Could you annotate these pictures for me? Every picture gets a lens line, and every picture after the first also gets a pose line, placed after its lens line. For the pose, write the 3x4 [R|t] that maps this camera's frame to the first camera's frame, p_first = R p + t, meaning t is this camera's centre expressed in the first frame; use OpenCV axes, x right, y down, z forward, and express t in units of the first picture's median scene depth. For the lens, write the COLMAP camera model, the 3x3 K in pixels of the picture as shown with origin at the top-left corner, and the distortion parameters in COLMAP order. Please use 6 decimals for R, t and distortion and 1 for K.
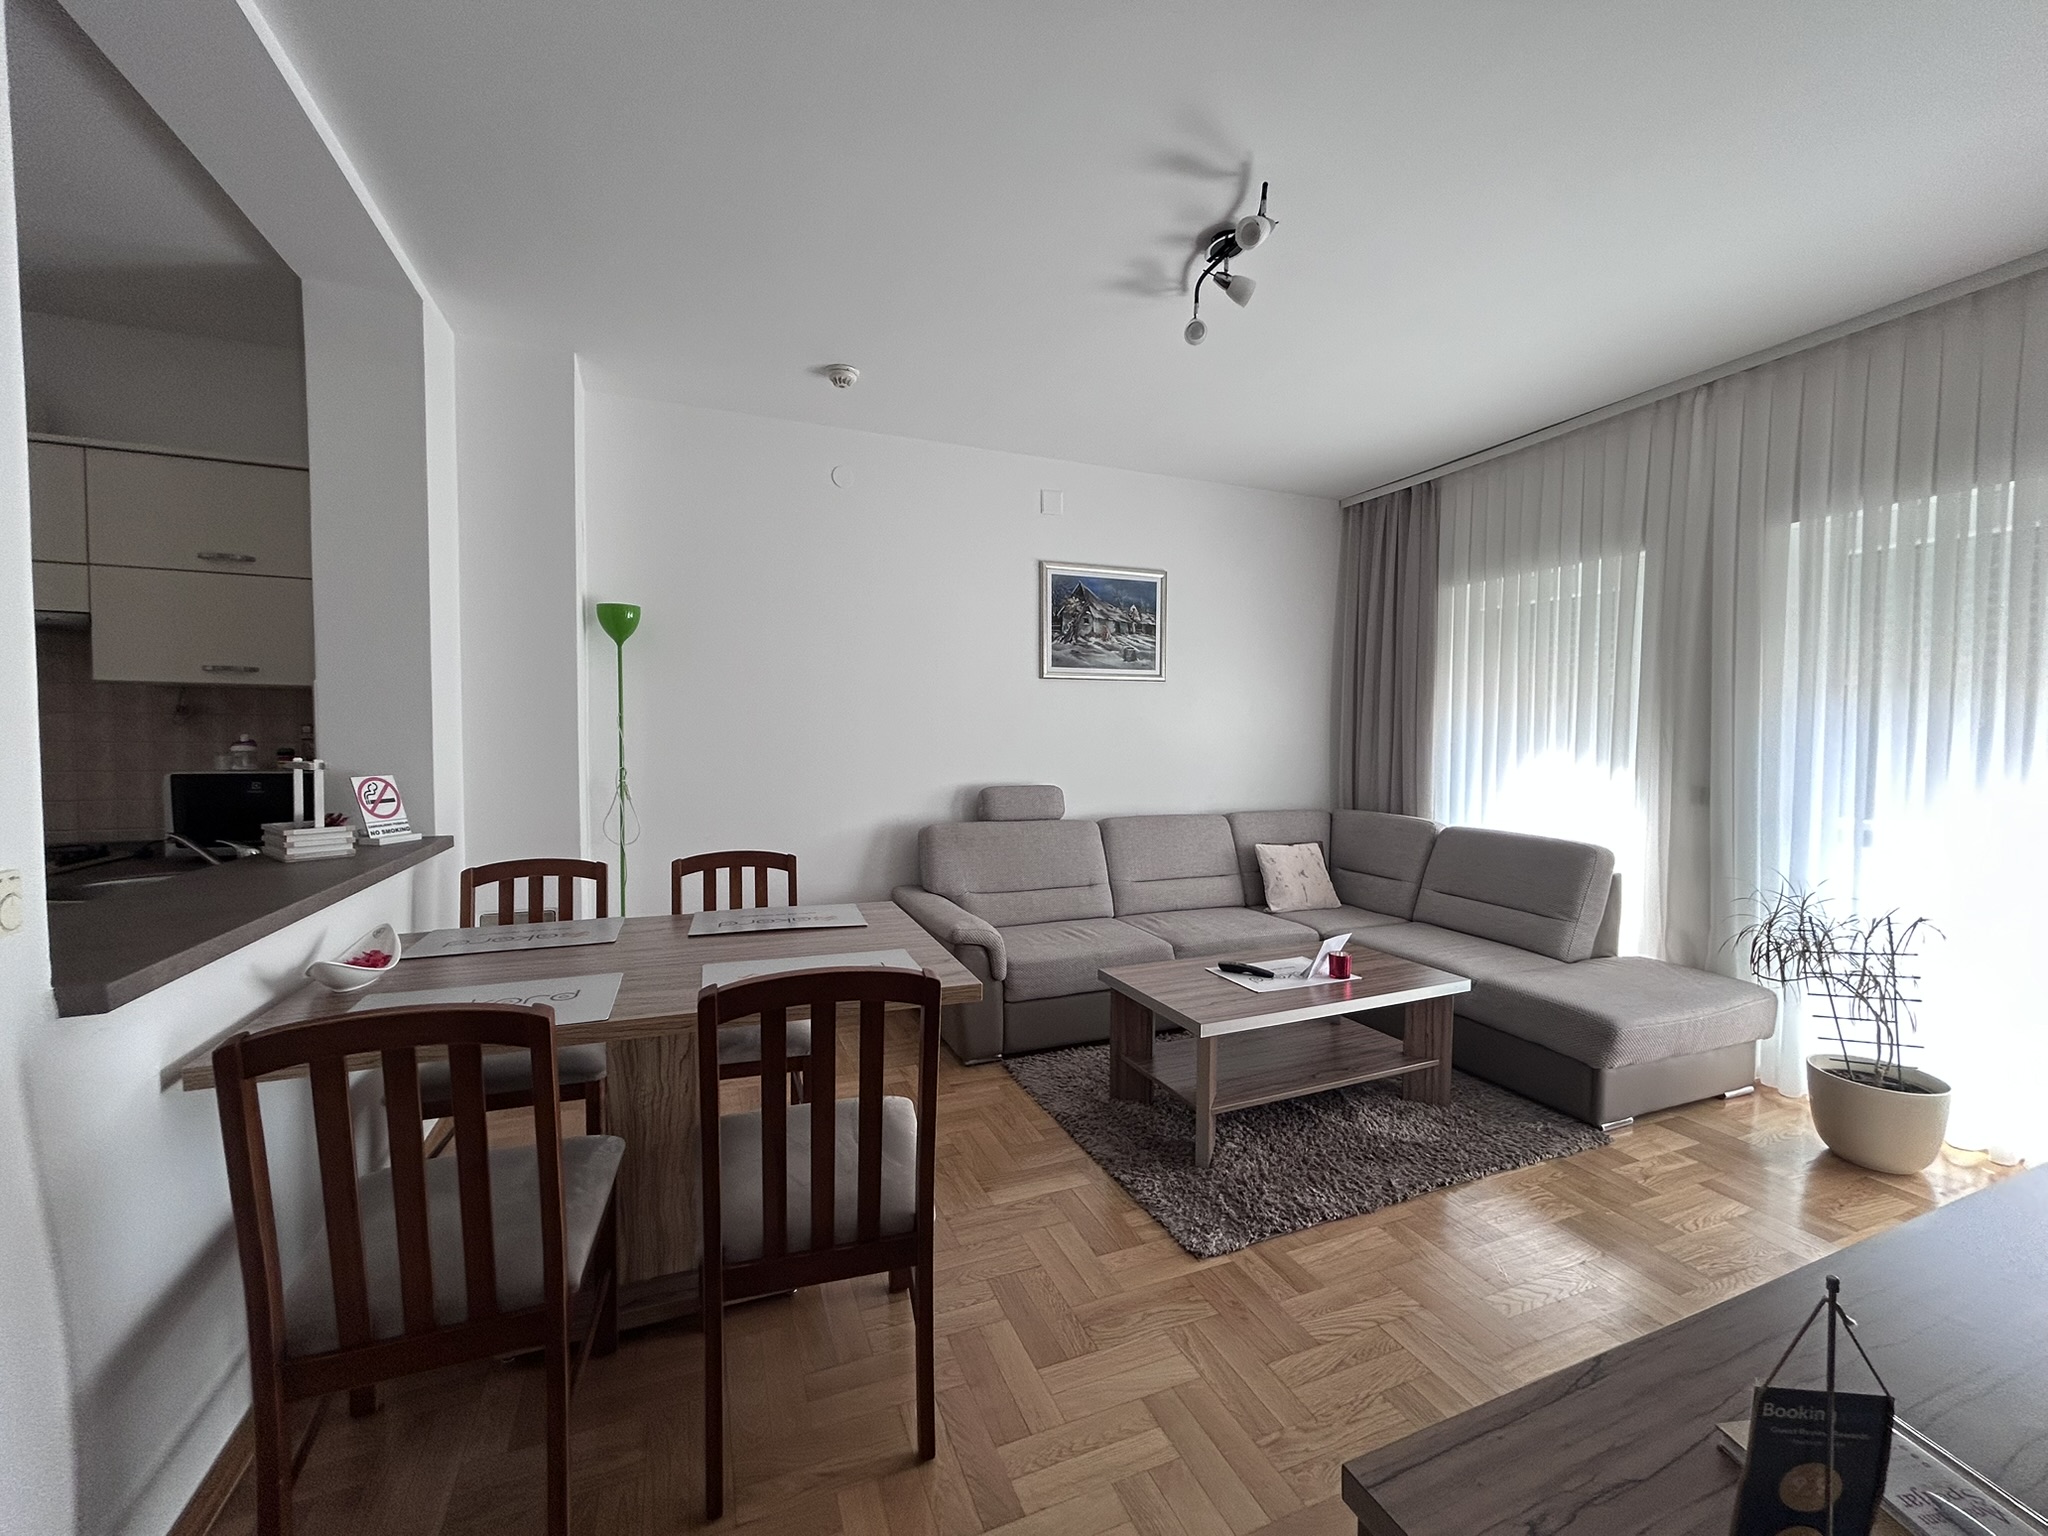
lens RADIAL K [[824.1, 0, 1024.0], [0, 824.1, 768.0], [0, 0, 1]] dist [0.013250, -0.000210]
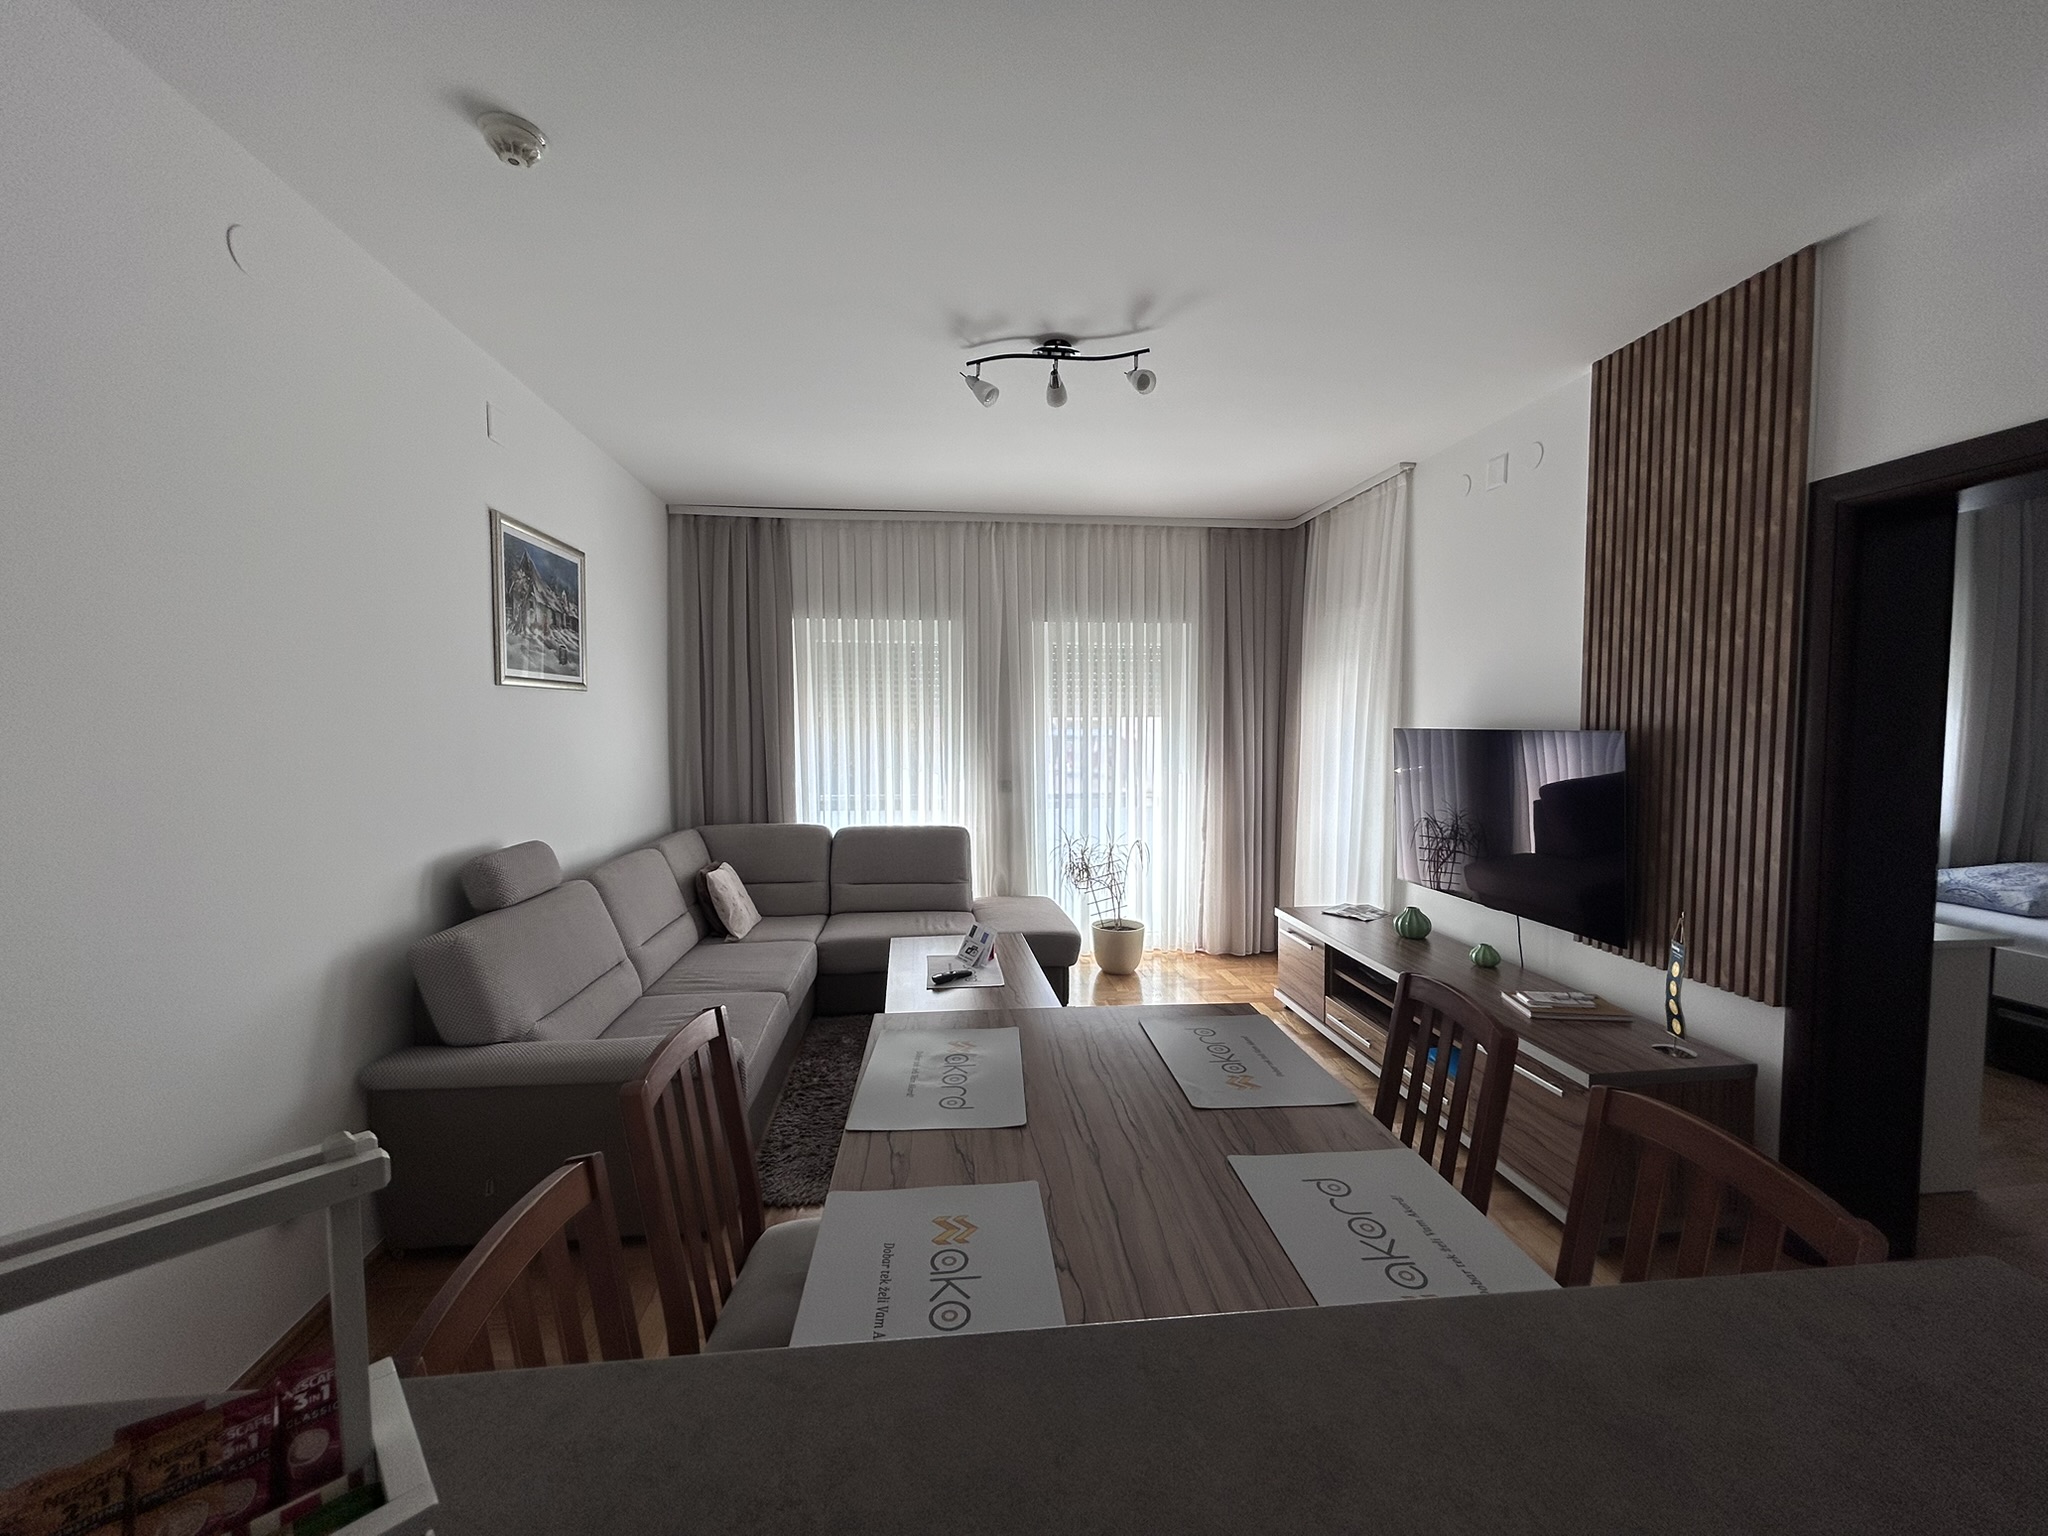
lens RADIAL K [[825.9, 0, 1024.0], [0, 825.9, 768.0], [0, 0, 1]] dist [-0.000572, -0.000076]
pose [[0.285486, -0.055736, 0.956761, -0.503309], [0.043597, 0.998029, 0.045131, -0.052603], [-0.957391, 0.028827, 0.287353, 0.398217]]
